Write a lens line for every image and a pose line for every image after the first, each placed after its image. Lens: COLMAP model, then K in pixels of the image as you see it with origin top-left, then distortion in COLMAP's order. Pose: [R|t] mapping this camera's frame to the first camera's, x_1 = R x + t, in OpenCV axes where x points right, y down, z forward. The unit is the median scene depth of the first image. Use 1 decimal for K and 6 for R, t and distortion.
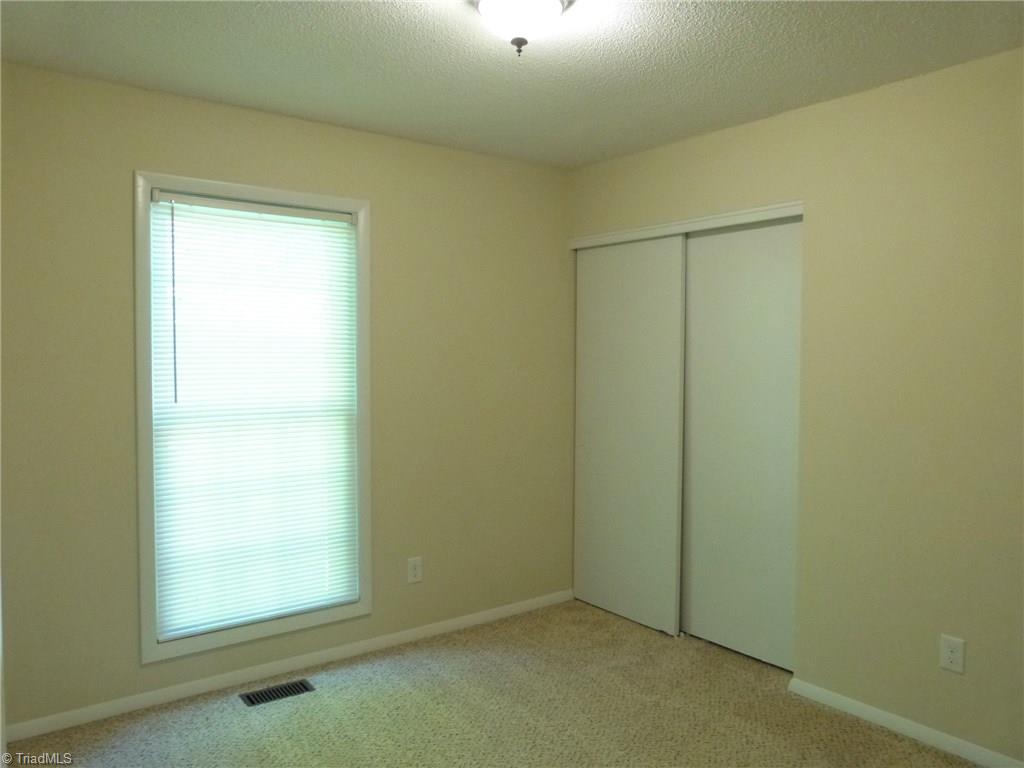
lens RADIAL K [[764.7, 0, 510.9], [0, 764.7, 387.0], [0, 0, 1]] dist [-0.039131, 0.028236]
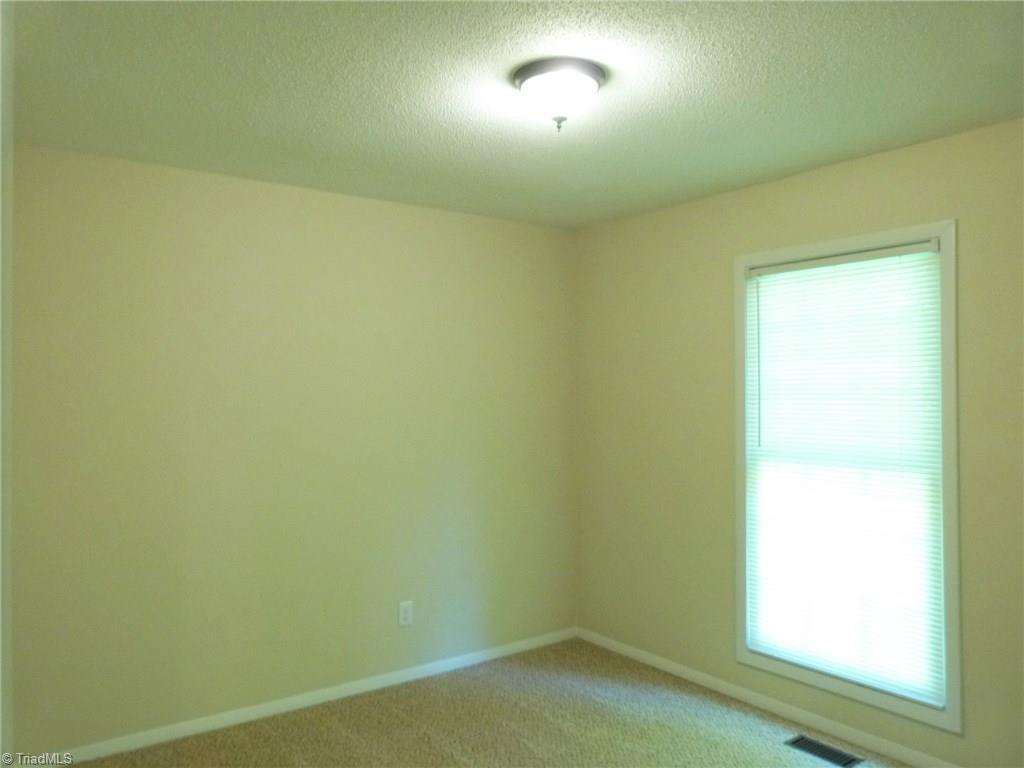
lens RADIAL K [[764.7, 0, 510.9], [0, 764.7, 387.0], [0, 0, 1]] dist [-0.039131, 0.028236]
pose [[-0.034543, -0.027079, -0.999036, 0.719811], [-0.049868, 0.998434, -0.025339, -0.021285], [0.998158, 0.048945, -0.035839, 0.635657]]
